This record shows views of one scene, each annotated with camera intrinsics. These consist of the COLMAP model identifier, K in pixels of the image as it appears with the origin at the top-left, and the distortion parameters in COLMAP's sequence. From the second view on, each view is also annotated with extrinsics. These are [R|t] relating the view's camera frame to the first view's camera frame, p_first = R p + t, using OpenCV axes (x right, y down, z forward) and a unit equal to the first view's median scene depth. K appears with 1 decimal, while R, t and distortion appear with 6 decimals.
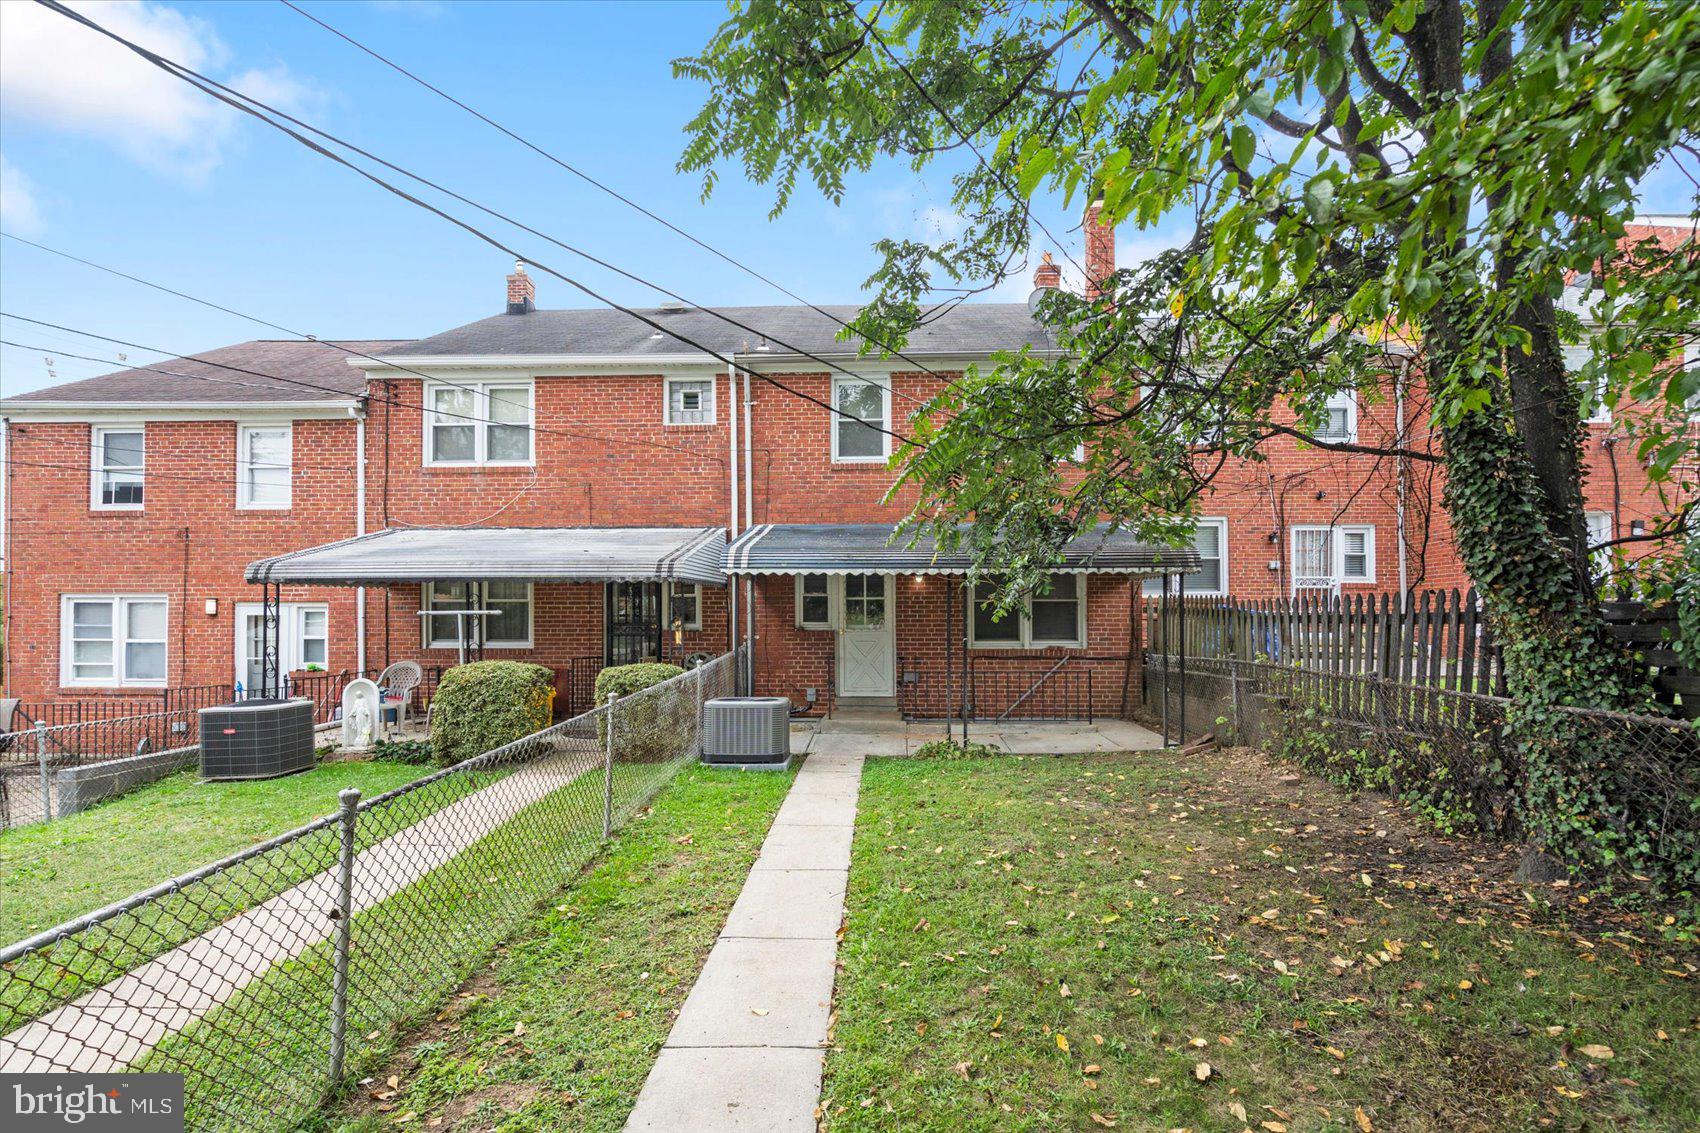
lens RADIAL K [[747.6, 0, 851.9], [0, 747.6, 622.7], [0, 0, 1]] dist [-0.002246, 0.001548]
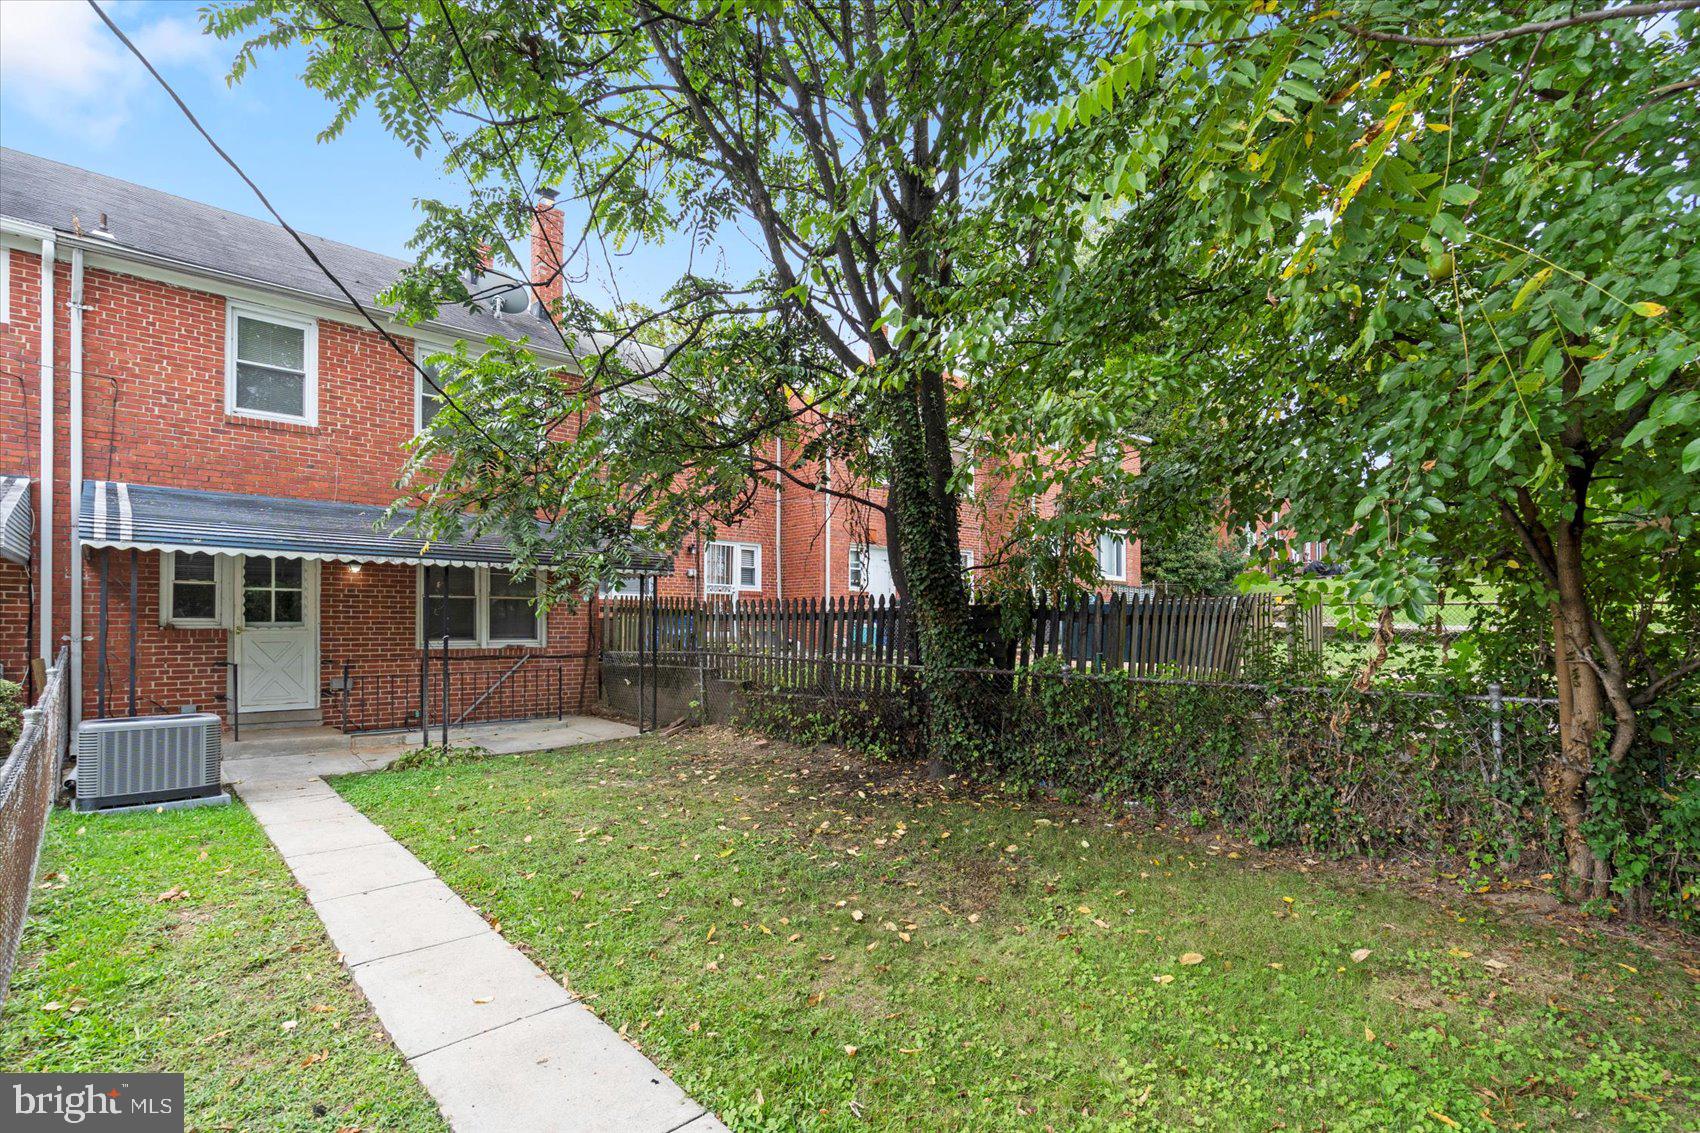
lens RADIAL K [[747.6, 0, 847.9], [0, 747.6, 619.6], [0, 0, 1]] dist [-0.002246, 0.001548]
pose [[0.729941, 0.006975, 0.683474, -0.214198], [-0.002815, 0.999970, -0.007197, 0.012178], [-0.683504, 0.003329, 0.729939, -0.022739]]
